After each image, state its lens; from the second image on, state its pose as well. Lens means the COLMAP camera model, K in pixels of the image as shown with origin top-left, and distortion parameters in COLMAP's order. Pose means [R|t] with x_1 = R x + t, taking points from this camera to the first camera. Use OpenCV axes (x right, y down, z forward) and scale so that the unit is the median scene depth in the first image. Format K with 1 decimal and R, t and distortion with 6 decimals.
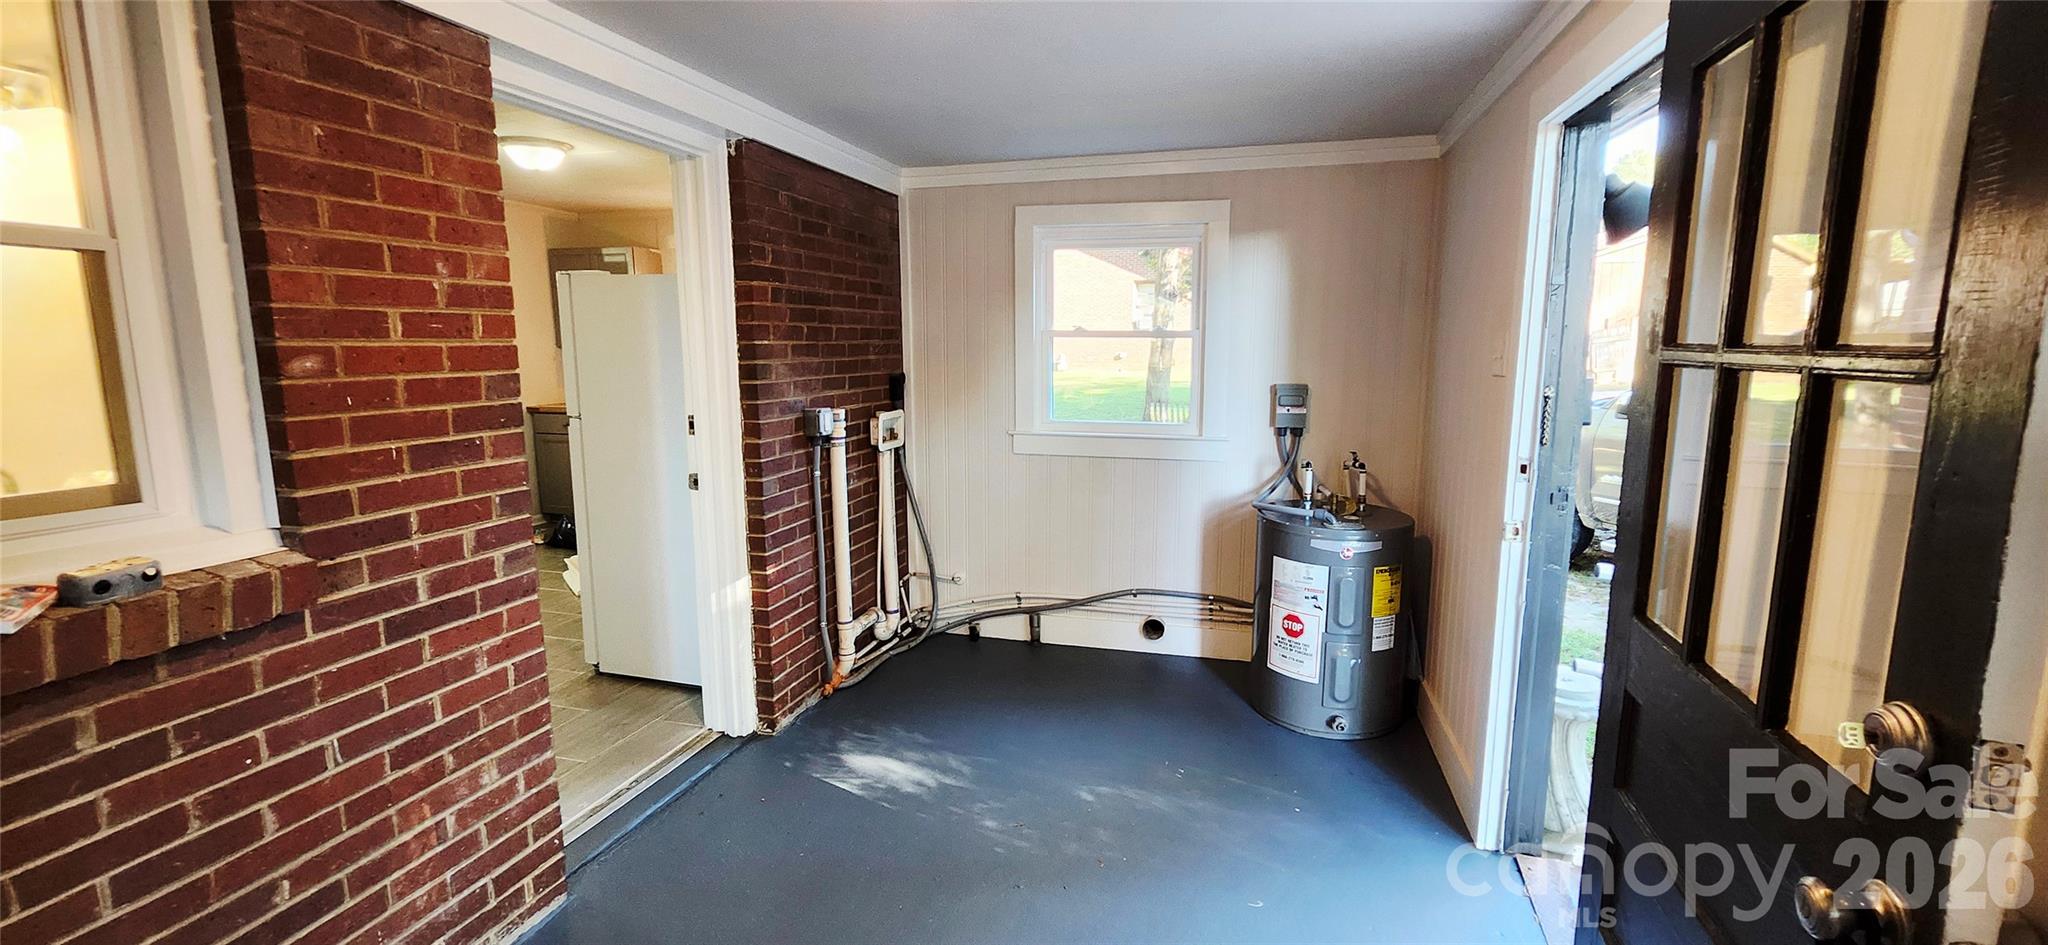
lens RADIAL K [[829.8, 0, 1024.3], [0, 829.8, 466.0], [0, 0, 1]] dist [0.001350, 0.000031]
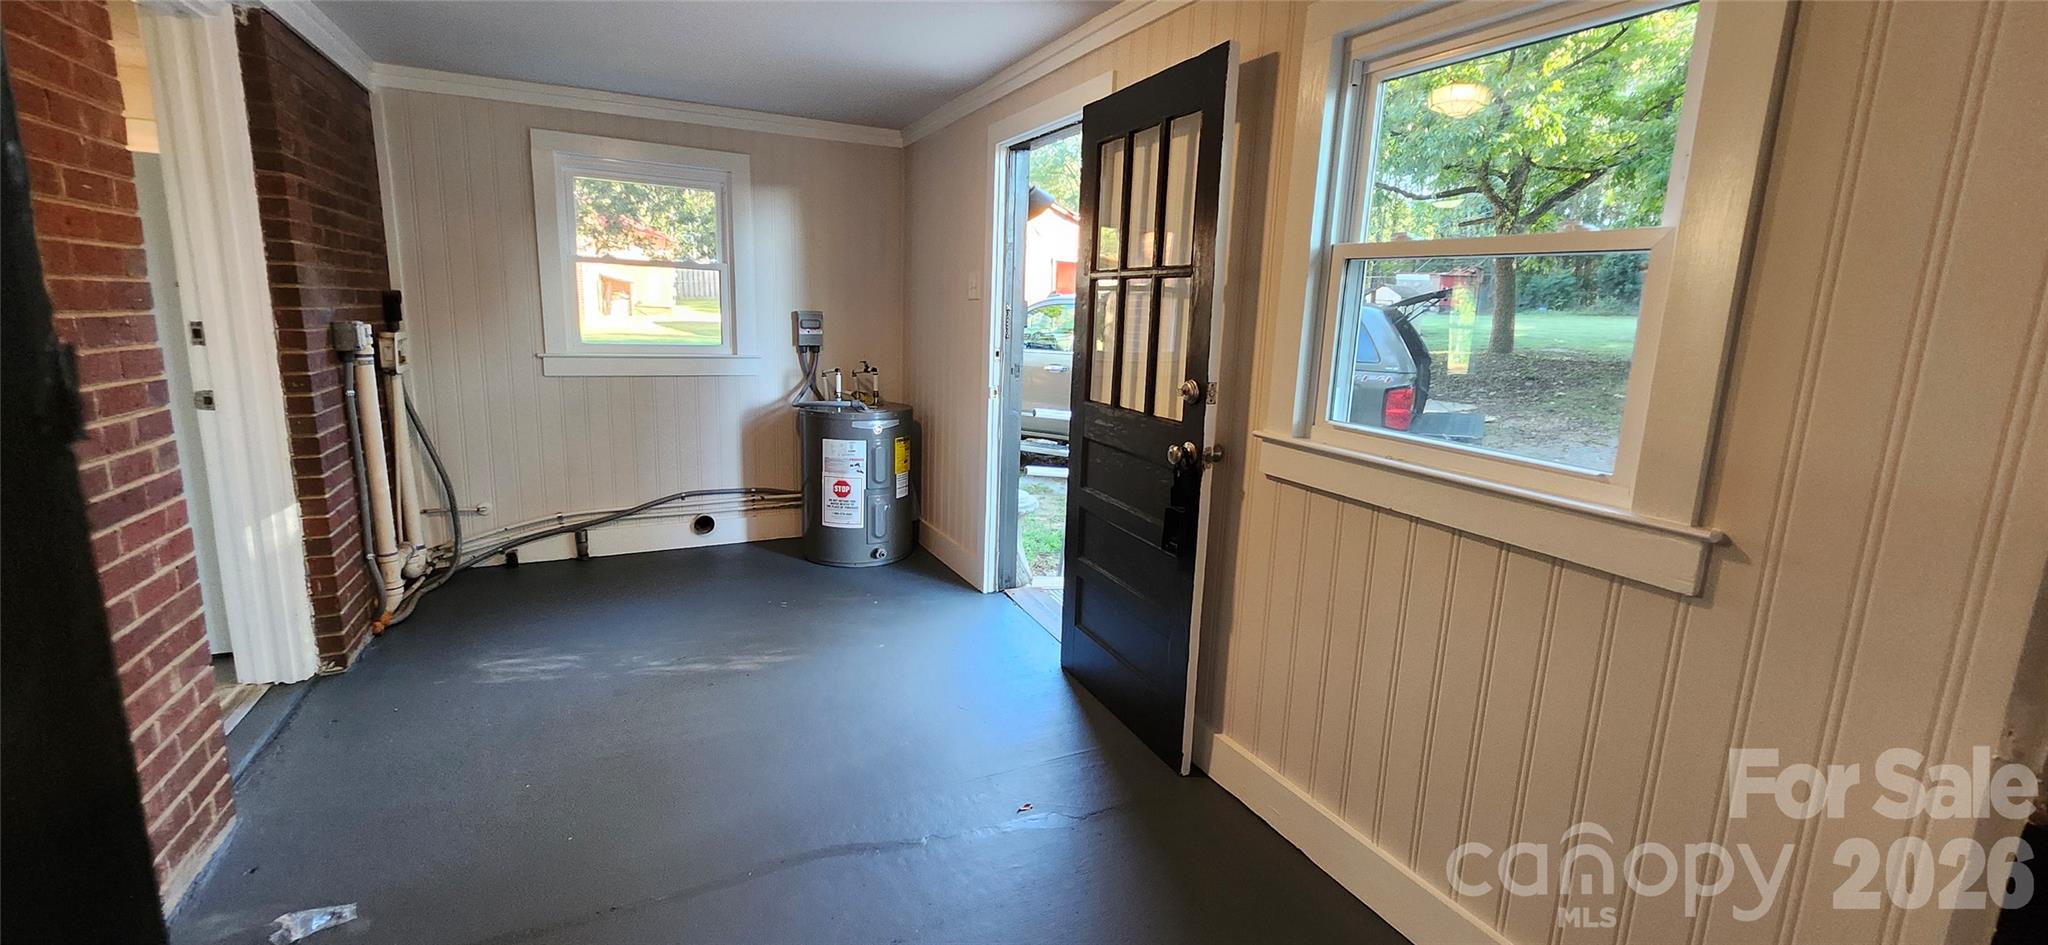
lens RADIAL K [[829.8, 0, 1024.3], [0, 829.8, 466.0], [0, 0, 1]] dist [0.001350, 0.000031]
pose [[0.753092, -0.093930, 0.651176, -0.294916], [0.062068, 0.995485, 0.071814, 0.070272], [-0.654981, -0.013665, 0.755522, -0.188900]]
